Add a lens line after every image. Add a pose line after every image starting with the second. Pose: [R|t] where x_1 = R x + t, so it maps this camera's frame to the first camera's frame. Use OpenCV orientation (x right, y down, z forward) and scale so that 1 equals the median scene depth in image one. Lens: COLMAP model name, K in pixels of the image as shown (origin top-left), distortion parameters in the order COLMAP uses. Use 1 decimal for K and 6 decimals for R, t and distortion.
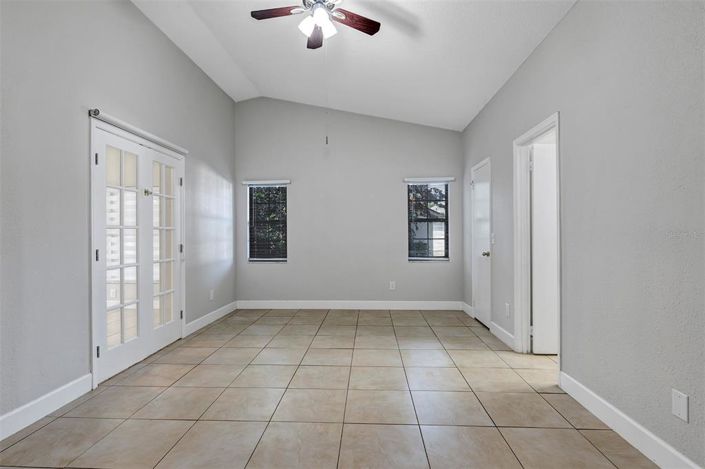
lens RADIAL K [[345.9, 0, 350.7], [0, 345.9, 234.4], [0, 0, 1]] dist [-0.001103, -0.000053]
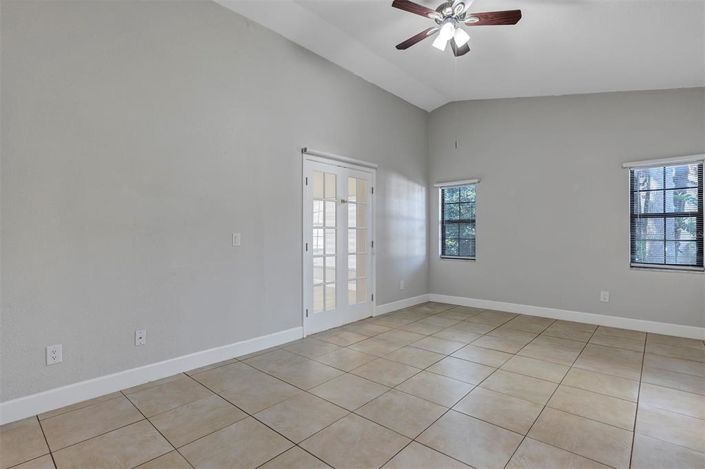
lens RADIAL K [[345.9, 0, 350.7], [0, 345.9, 234.4], [0, 0, 1]] dist [-0.001103, -0.000053]
pose [[0.781632, 0.007008, -0.623700, 0.257111], [-0.004140, 0.999973, 0.006048, -0.002017], [0.623726, -0.002145, 0.781640, -0.021227]]
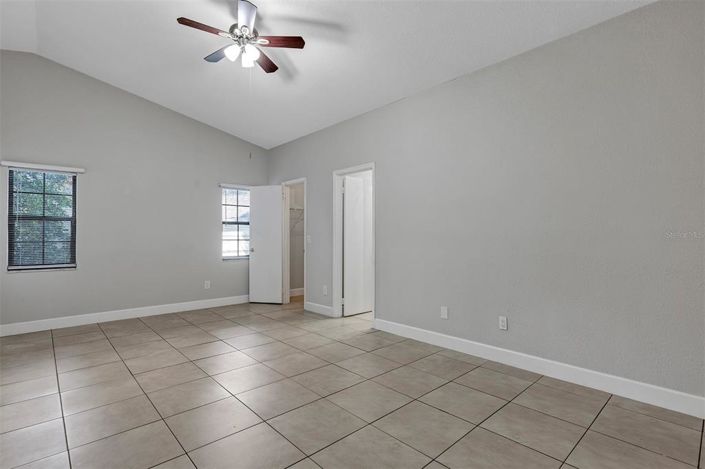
lens RADIAL K [[345.9, 0, 350.7], [0, 345.9, 234.4], [0, 0, 1]] dist [-0.001103, -0.000053]
pose [[0.699534, 0.010727, 0.714519, -0.510834], [-0.004681, 0.999935, -0.010429, 0.007729], [-0.714584, 0.003951, 0.699538, -0.058475]]
